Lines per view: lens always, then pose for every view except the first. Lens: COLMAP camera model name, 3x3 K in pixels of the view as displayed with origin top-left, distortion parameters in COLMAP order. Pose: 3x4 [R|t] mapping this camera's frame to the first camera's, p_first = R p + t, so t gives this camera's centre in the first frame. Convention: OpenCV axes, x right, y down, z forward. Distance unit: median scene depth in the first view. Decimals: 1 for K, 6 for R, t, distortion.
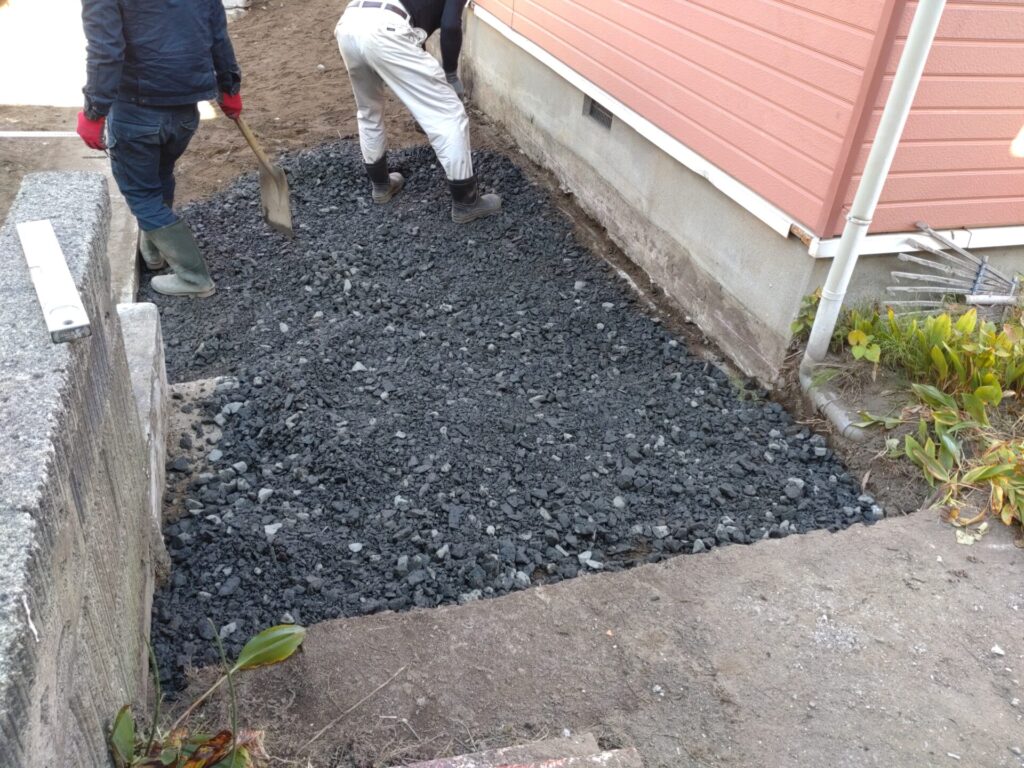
lens RADIAL K [[837.8, 0, 517.1], [0, 837.8, 376.5], [0, 0, 1]] dist [0.085442, -0.163795]
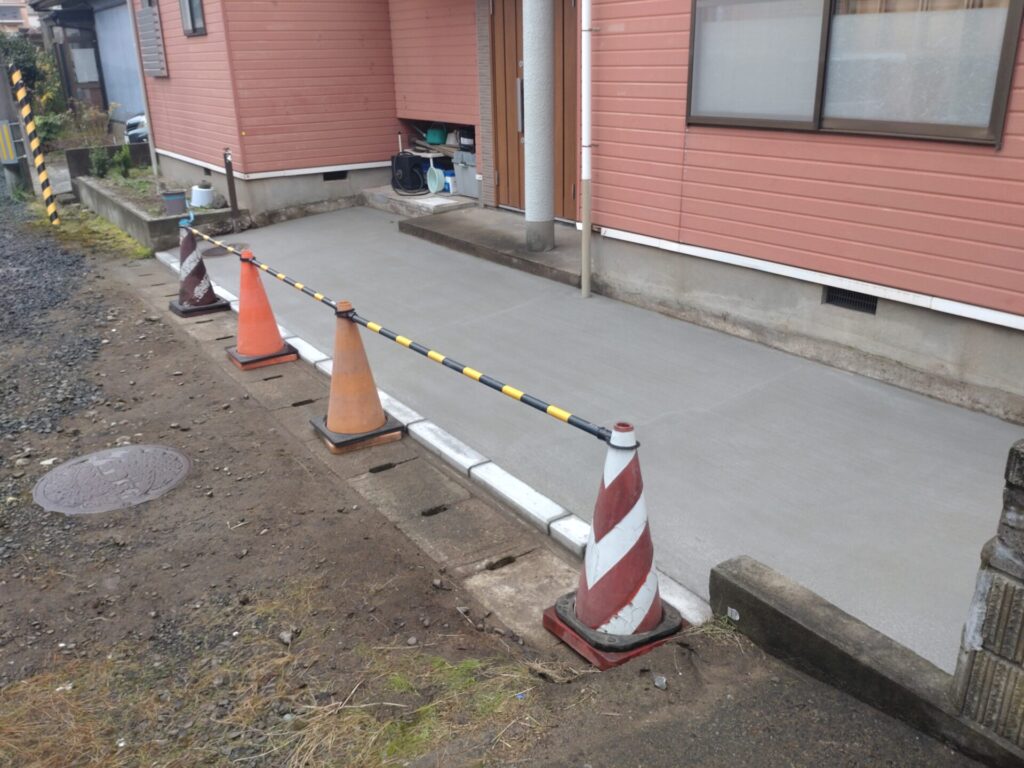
lens RADIAL K [[837.8, 0, 517.1], [0, 837.8, 376.5], [0, 0, 1]] dist [0.085442, -0.163795]
pose [[0.955876, -0.198962, 0.216139, -0.851065], [0.238472, 0.955184, -0.175370, -0.176013], [-0.171561, 0.219175, 0.960484, 0.017481]]
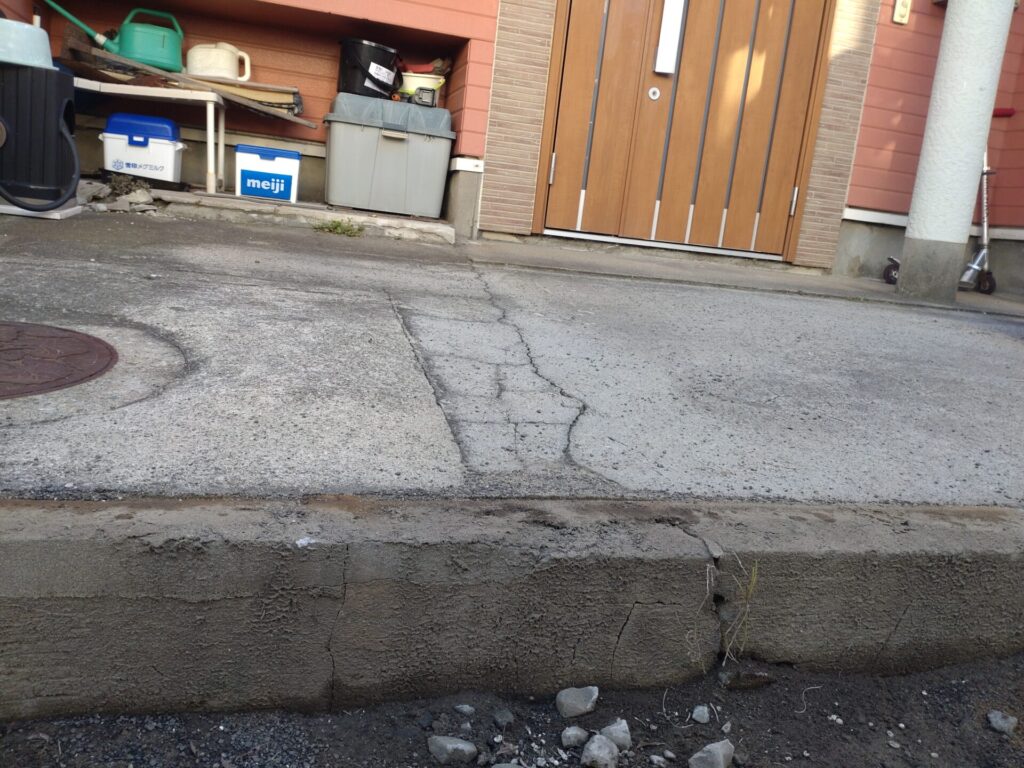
lens RADIAL K [[837.8, 0, 517.1], [0, 837.8, 376.5], [0, 0, 1]] dist [0.085442, -0.163795]
pose [[0.071305, -0.252371, 0.965000, -1.538935], [0.450550, 0.871290, 0.194572, -1.456512], [-0.889899, 0.420907, 0.175833, 2.846775]]
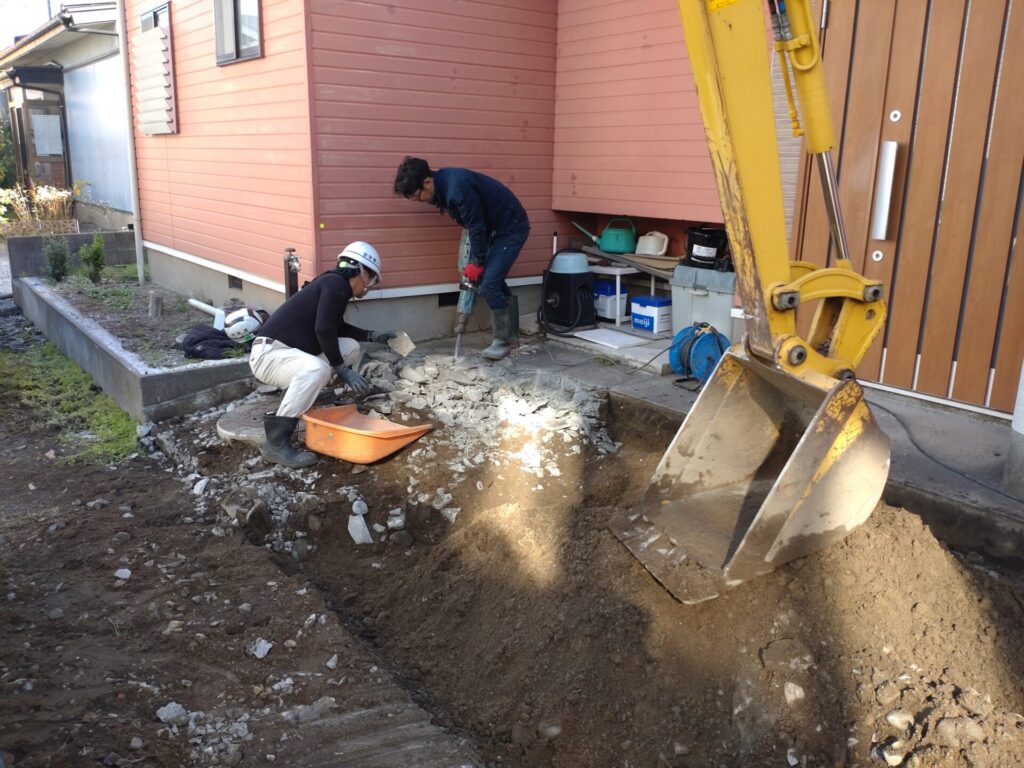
lens RADIAL K [[837.8, 0, 517.1], [0, 837.8, 376.5], [0, 0, 1]] dist [0.085442, -0.163795]
pose [[0.946302, -0.147449, 0.287699, -1.152405], [0.227489, 0.936022, -0.268537, -1.007090], [-0.229697, 0.319565, 0.919303, 1.461154]]
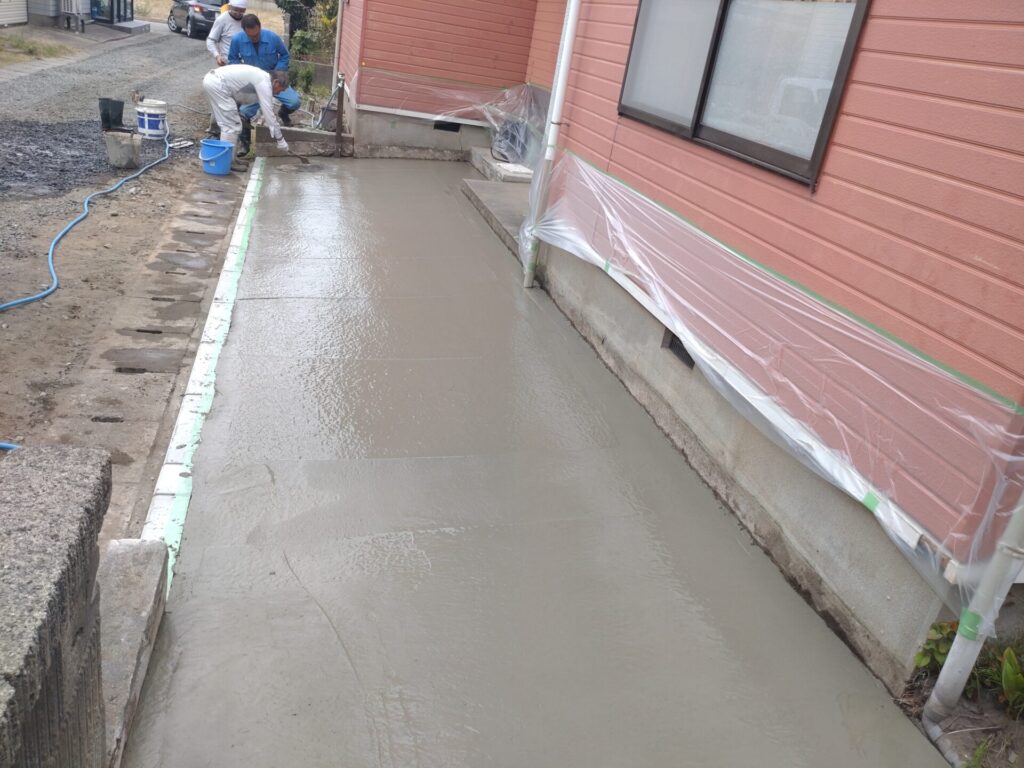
lens RADIAL K [[837.8, 0, 517.1], [0, 837.8, 376.5], [0, 0, 1]] dist [0.085442, -0.163795]
pose [[0.993393, 0.100938, -0.054601, -0.040686], [-0.109600, 0.975527, -0.190616, -0.124310], [0.034024, 0.195341, 0.980145, 0.129736]]
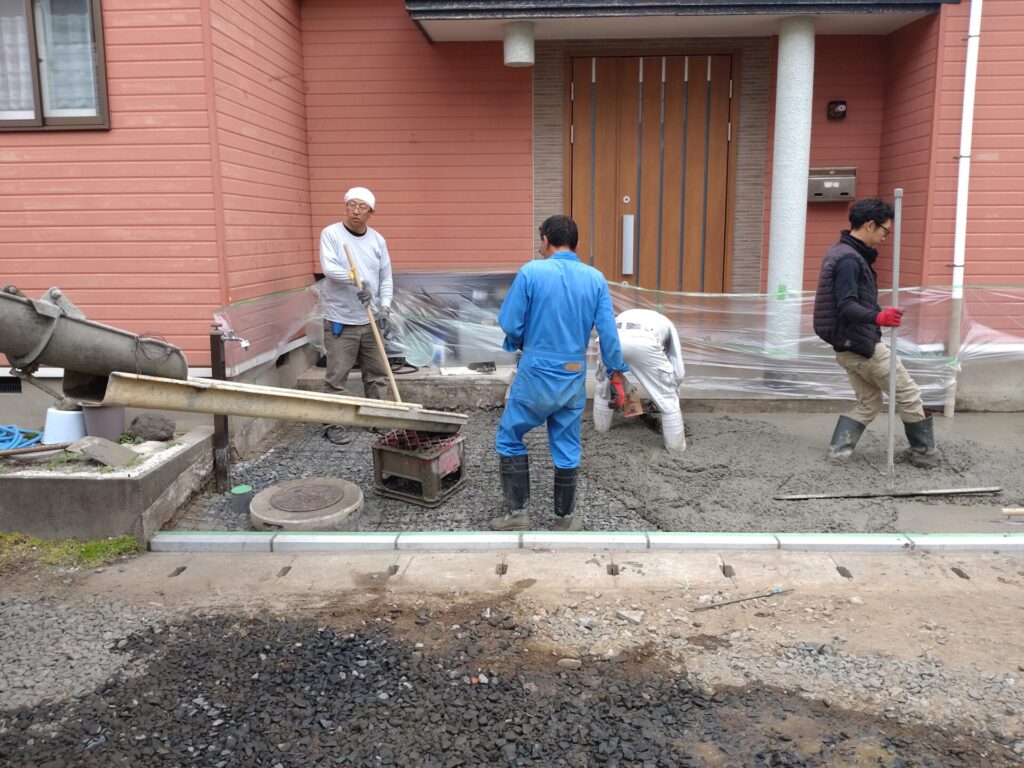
lens RADIAL K [[837.8, 0, 517.1], [0, 837.8, 376.5], [0, 0, 1]] dist [0.085442, -0.163795]
pose [[0.354730, -0.247178, 0.901704, -2.508987], [0.541101, 0.840773, 0.017607, -1.473550], [-0.762481, 0.481667, 0.431996, 1.969915]]
